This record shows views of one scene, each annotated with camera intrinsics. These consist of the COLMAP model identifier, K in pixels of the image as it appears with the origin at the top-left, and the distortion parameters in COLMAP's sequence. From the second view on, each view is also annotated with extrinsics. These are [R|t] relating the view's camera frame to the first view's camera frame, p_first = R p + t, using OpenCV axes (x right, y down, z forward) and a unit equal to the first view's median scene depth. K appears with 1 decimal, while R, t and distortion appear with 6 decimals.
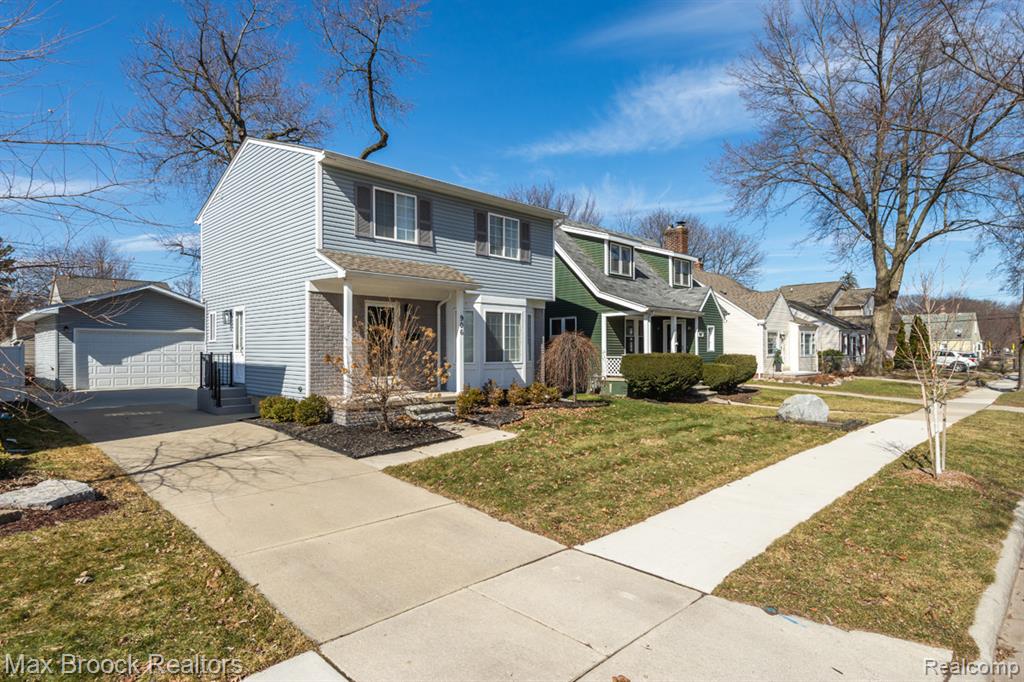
lens RADIAL K [[562.1, 0, 508.8], [0, 562.1, 344.7], [0, 0, 1]] dist [0.012730, -0.001267]
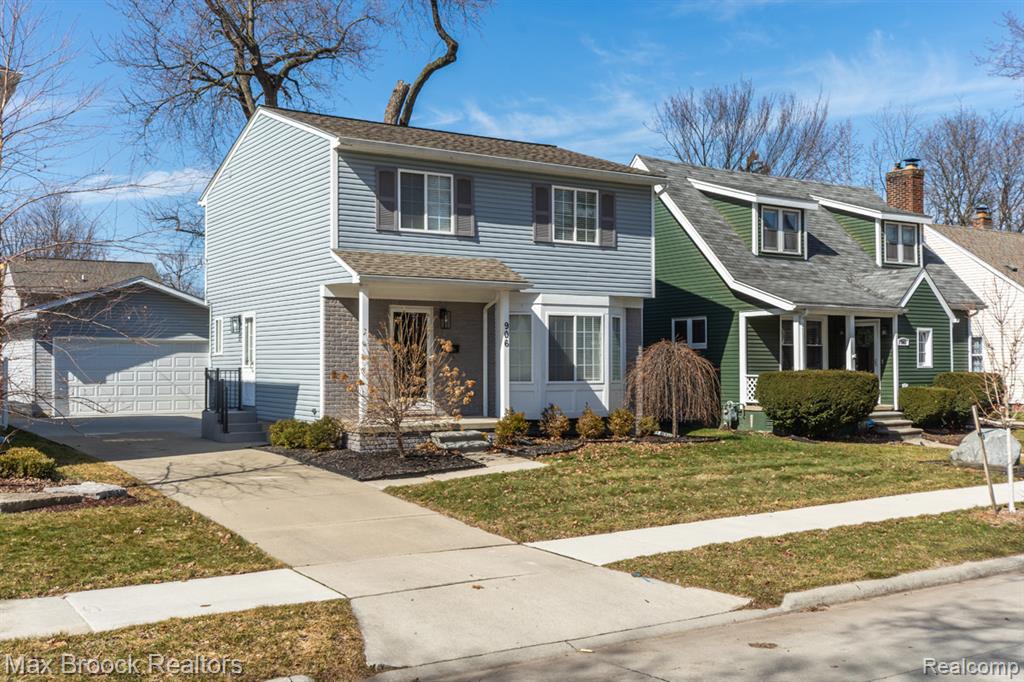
lens RADIAL K [[1028.3, 0, 513.4], [0, 1028.3, 340.8], [0, 0, 1]] dist [0.028018, 0.000000]
pose [[0.980062, -0.003465, -0.198660, 0.184644], [0.000877, 0.999914, -0.013111, -0.005757], [0.198688, 0.012675, 0.979981, -0.368356]]
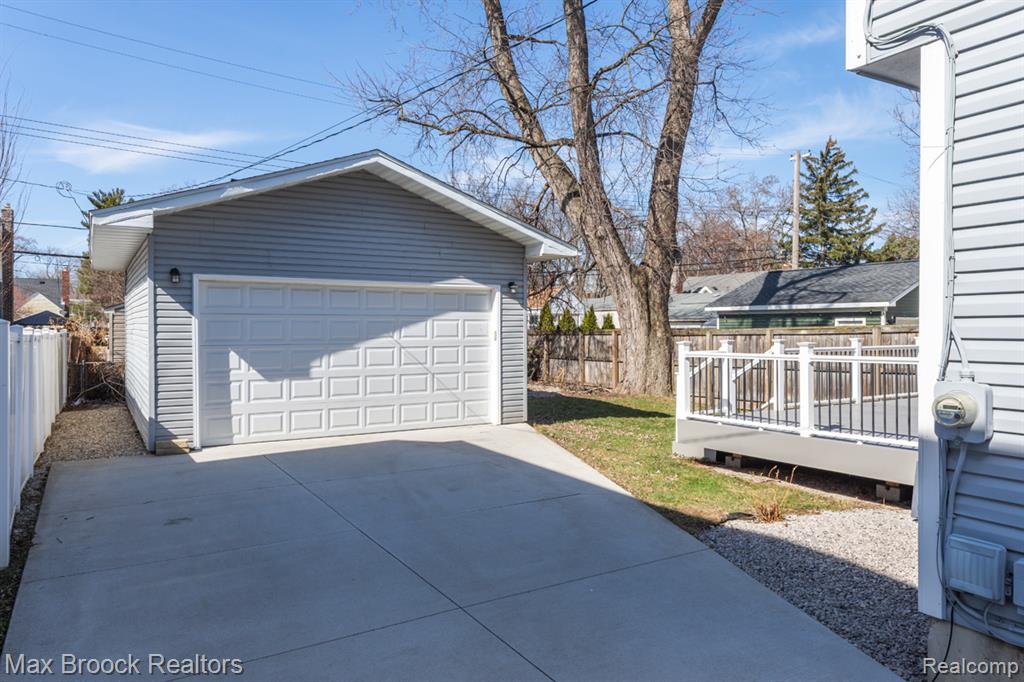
lens RADIAL K [[693.7, 0, 511.9], [0, 693.7, 337.2], [0, 0, 1]] dist [0.003967, 0.000844]
pose [[0.974012, 0.006046, -0.226417, -0.667289], [-0.002535, 0.999872, 0.015795, 0.003877], [0.226483, -0.014810, 0.973902, 0.871092]]
